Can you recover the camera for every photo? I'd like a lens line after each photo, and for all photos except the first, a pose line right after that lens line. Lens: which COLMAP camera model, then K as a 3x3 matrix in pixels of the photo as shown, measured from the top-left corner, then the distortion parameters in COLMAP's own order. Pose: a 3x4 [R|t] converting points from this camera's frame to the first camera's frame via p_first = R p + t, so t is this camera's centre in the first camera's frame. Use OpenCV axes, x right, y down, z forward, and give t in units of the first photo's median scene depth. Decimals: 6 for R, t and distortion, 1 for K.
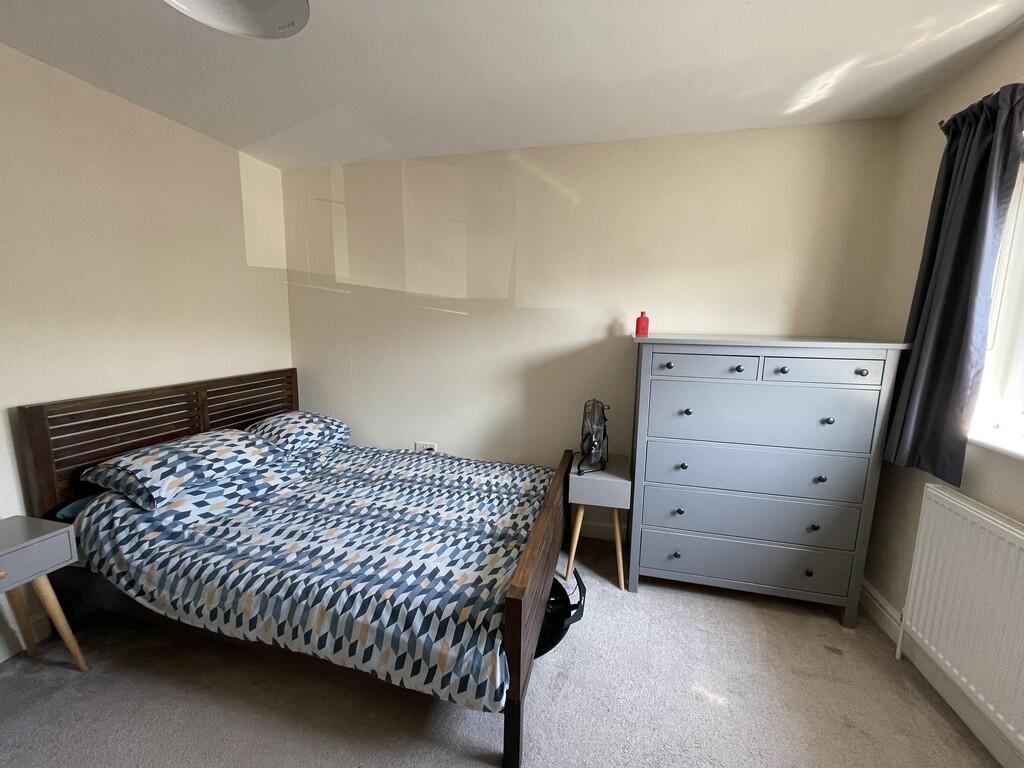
lens RADIAL K [[415.3, 0, 510.0], [0, 415.3, 384.5], [0, 0, 1]] dist [-0.003327, -0.000303]
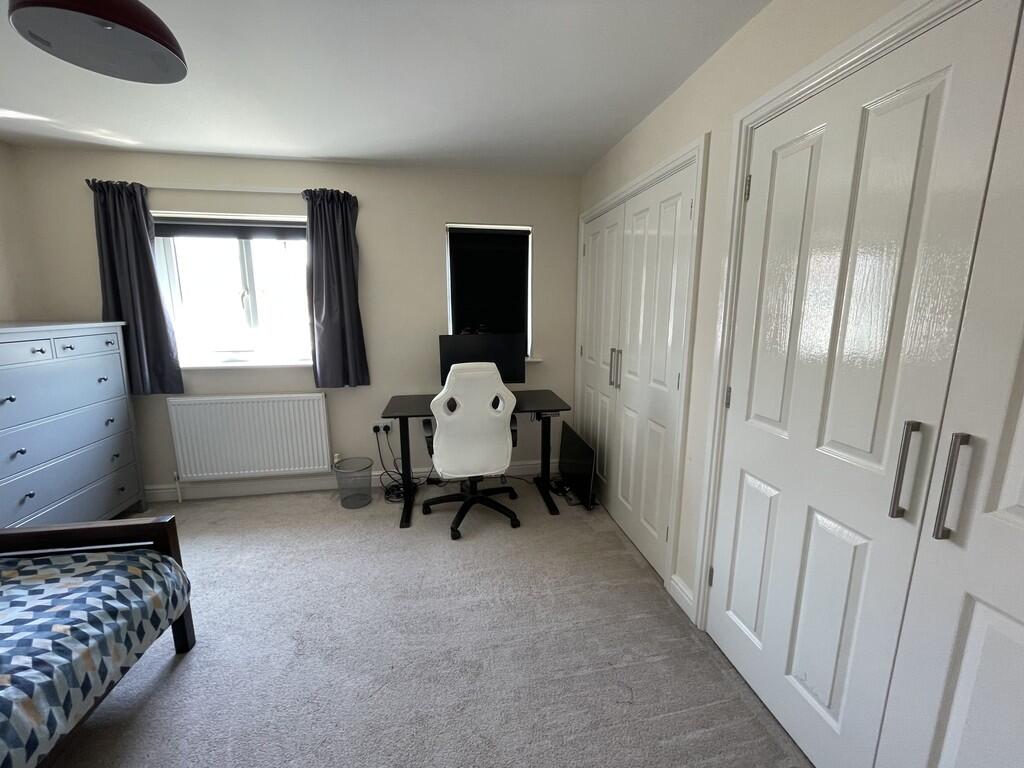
lens RADIAL K [[415.3, 0, 512.7], [0, 415.3, 381.4], [0, 0, 1]] dist [-0.003327, -0.000303]
pose [[-0.404004, -0.180872, 0.896697, -1.352628], [0.127623, 0.959525, 0.251045, -0.102692], [-0.905811, 0.215863, -0.364568, 0.318673]]
